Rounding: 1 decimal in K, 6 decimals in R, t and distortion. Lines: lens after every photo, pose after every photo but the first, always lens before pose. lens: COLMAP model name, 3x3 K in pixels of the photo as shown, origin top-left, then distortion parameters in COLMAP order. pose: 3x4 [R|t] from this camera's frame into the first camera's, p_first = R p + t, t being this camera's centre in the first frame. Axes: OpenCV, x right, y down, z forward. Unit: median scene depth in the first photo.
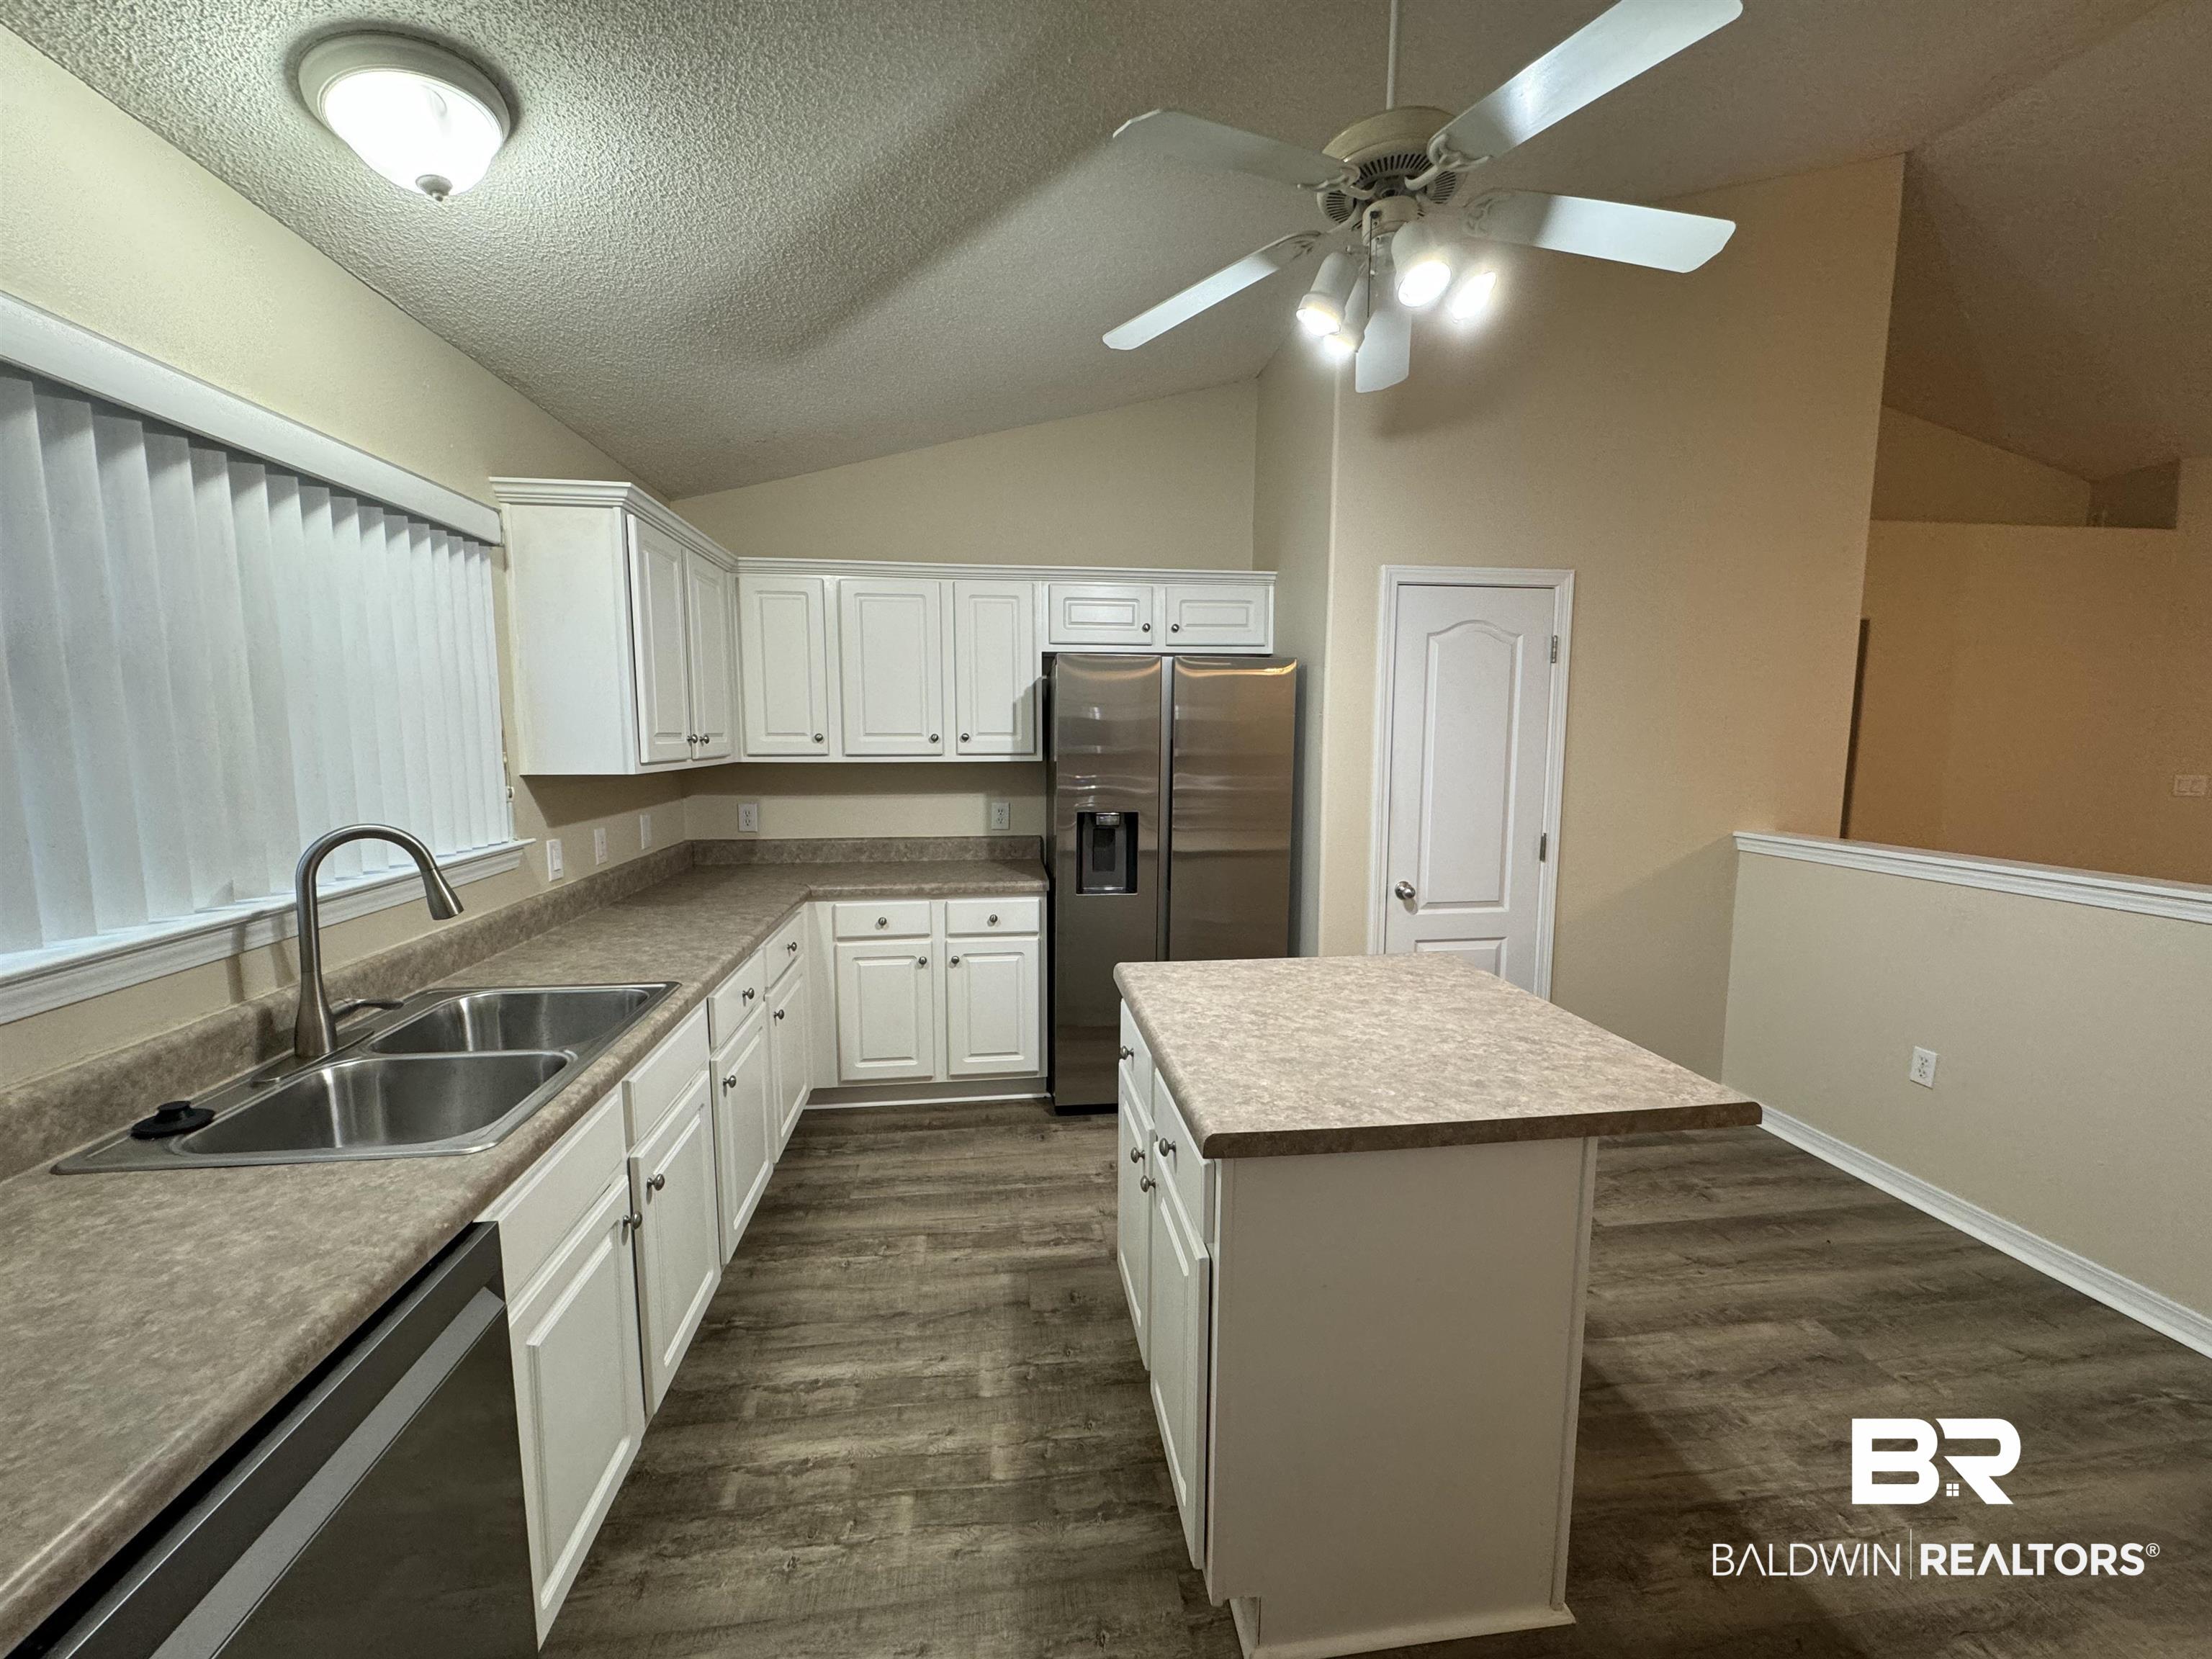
lens RADIAL K [[881.3, 0, 1106.0], [0, 881.3, 829.5], [0, 0, 1]] dist [-0.000343, -0.000443]
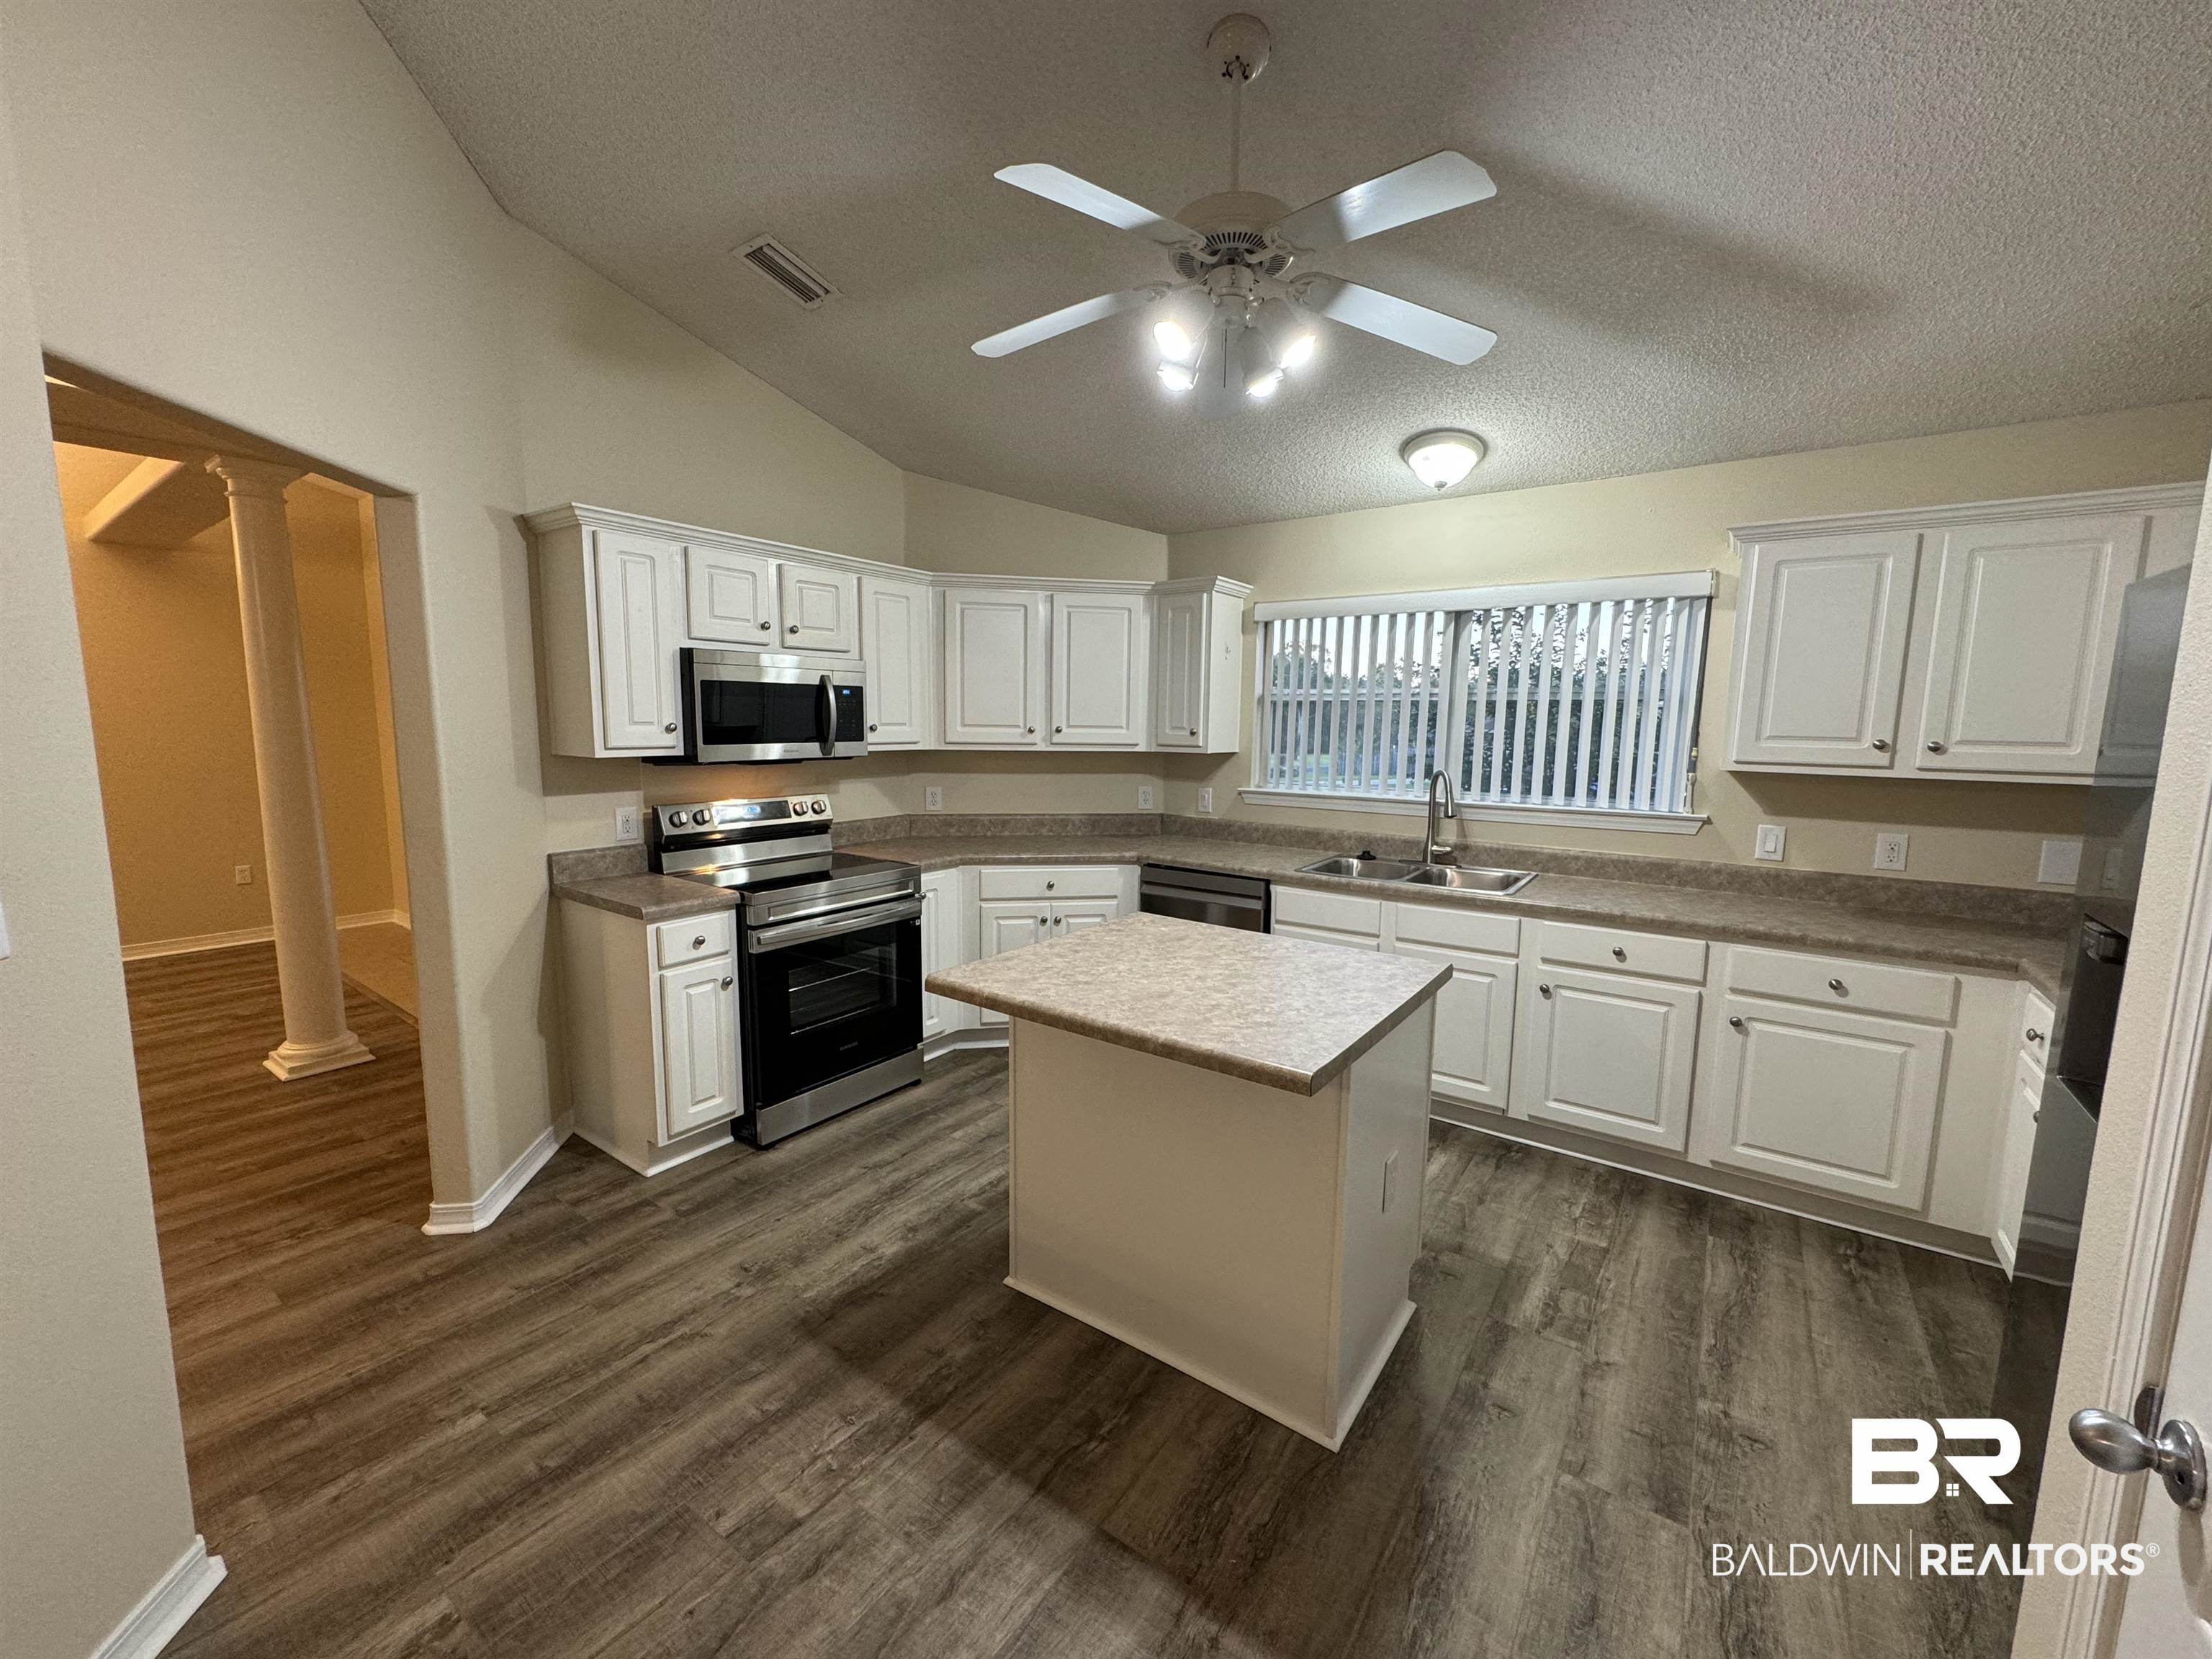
lens RADIAL K [[881.3, 0, 1106.0], [0, 881.3, 829.5], [0, 0, 1]] dist [-0.000343, -0.000443]
pose [[-0.684566, 0.080833, -0.724456, 1.114675], [-0.096972, 0.974901, 0.200410, -0.178376], [0.722472, 0.207446, -0.659545, 1.504208]]
